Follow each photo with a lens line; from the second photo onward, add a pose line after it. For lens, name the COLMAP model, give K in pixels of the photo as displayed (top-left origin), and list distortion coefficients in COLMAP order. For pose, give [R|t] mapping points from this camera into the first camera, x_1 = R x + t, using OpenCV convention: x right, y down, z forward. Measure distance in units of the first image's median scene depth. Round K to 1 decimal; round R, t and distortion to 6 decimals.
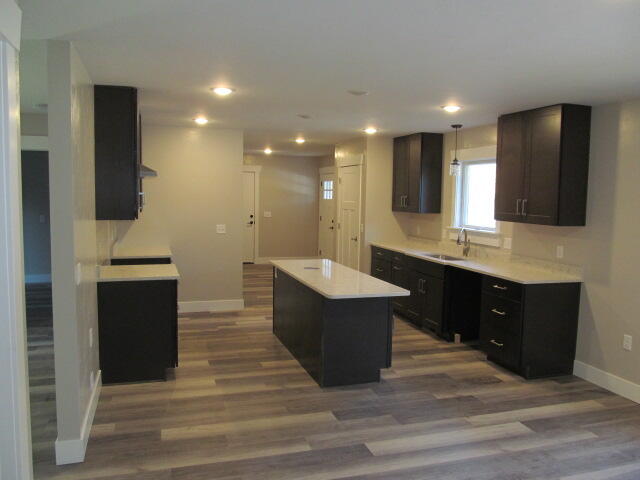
lens RADIAL K [[531.5, 0, 320.0], [0, 531.5, 240.0], [0, 0, 1]] dist [-0.044319, 0.001892]
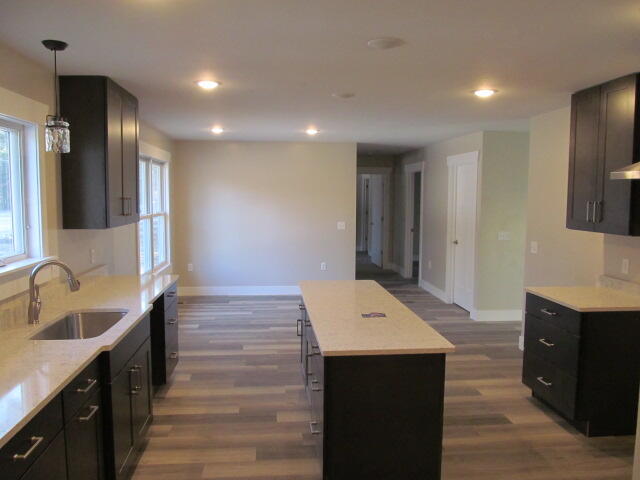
lens RADIAL K [[531.5, 0, 320.0], [0, 531.5, 240.0], [0, 0, 1]] dist [-0.044319, 0.001892]
pose [[-0.978444, -0.041702, 0.202256, -0.099362], [-0.005112, 0.983989, 0.178155, -0.188091], [-0.206447, 0.173281, -0.962992, 2.042694]]
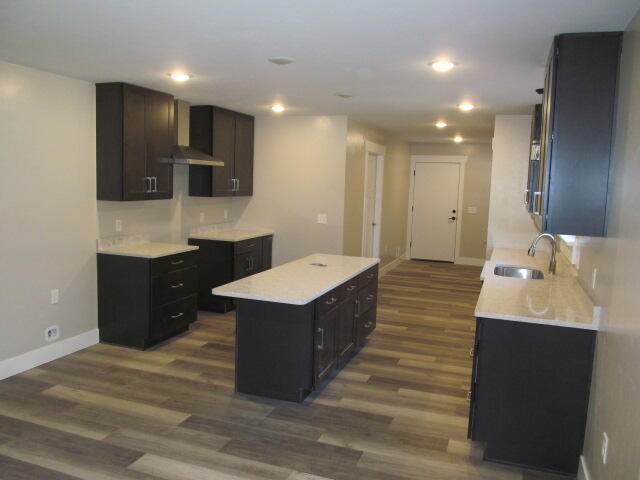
lens RADIAL K [[531.5, 0, 320.0], [0, 531.5, 240.0], [0, 0, 1]] dist [-0.044319, 0.001892]
pose [[0.794737, 0.077841, -0.601941, 0.661501], [-0.073306, 0.996792, 0.032117, -0.021656], [0.602510, 0.018601, 0.797894, 0.365508]]
